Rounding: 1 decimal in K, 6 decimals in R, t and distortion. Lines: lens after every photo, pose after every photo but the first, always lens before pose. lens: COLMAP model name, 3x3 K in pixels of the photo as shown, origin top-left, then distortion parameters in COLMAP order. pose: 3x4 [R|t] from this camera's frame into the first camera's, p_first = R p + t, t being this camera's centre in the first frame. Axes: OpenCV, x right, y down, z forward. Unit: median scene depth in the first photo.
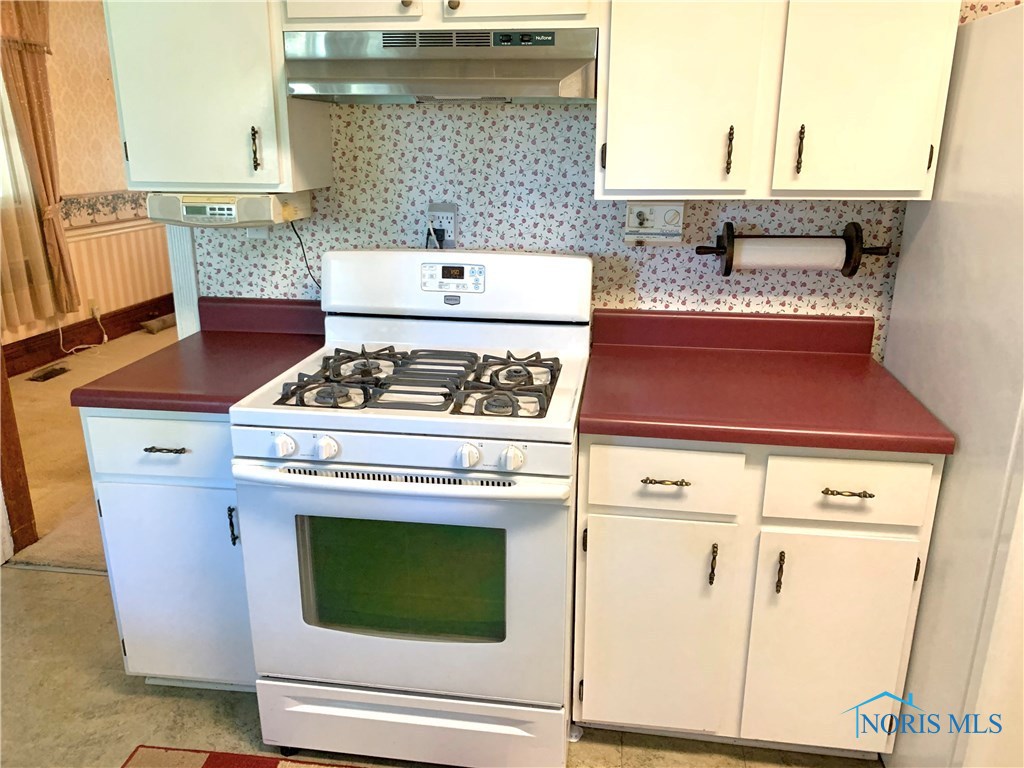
lens RADIAL K [[771.5, 0, 512.1], [0, 771.5, 385.0], [0, 0, 1]] dist [0.048671, -0.079027]
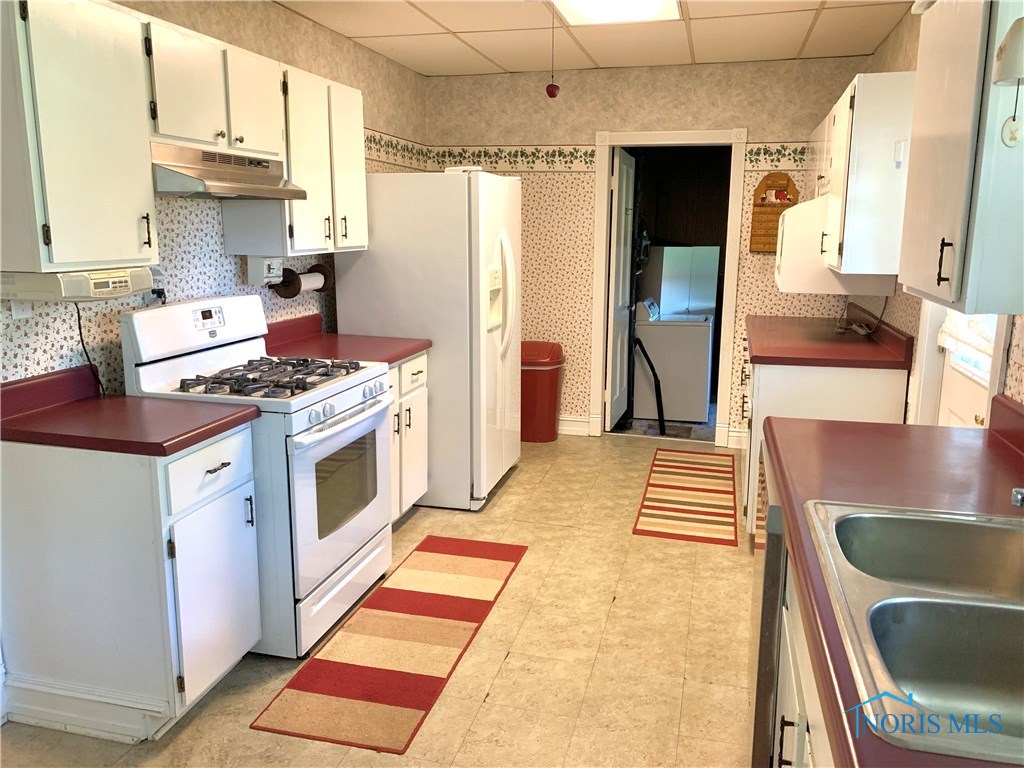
lens RADIAL K [[771.5, 0, 515.4], [0, 771.5, 385.4], [0, 0, 1]] dist [0.048671, -0.079027]
pose [[0.125943, -0.209022, 0.969767, -1.387198], [0.298603, 0.940204, 0.163871, -0.089620], [-0.946031, 0.268937, 0.180826, 0.256498]]
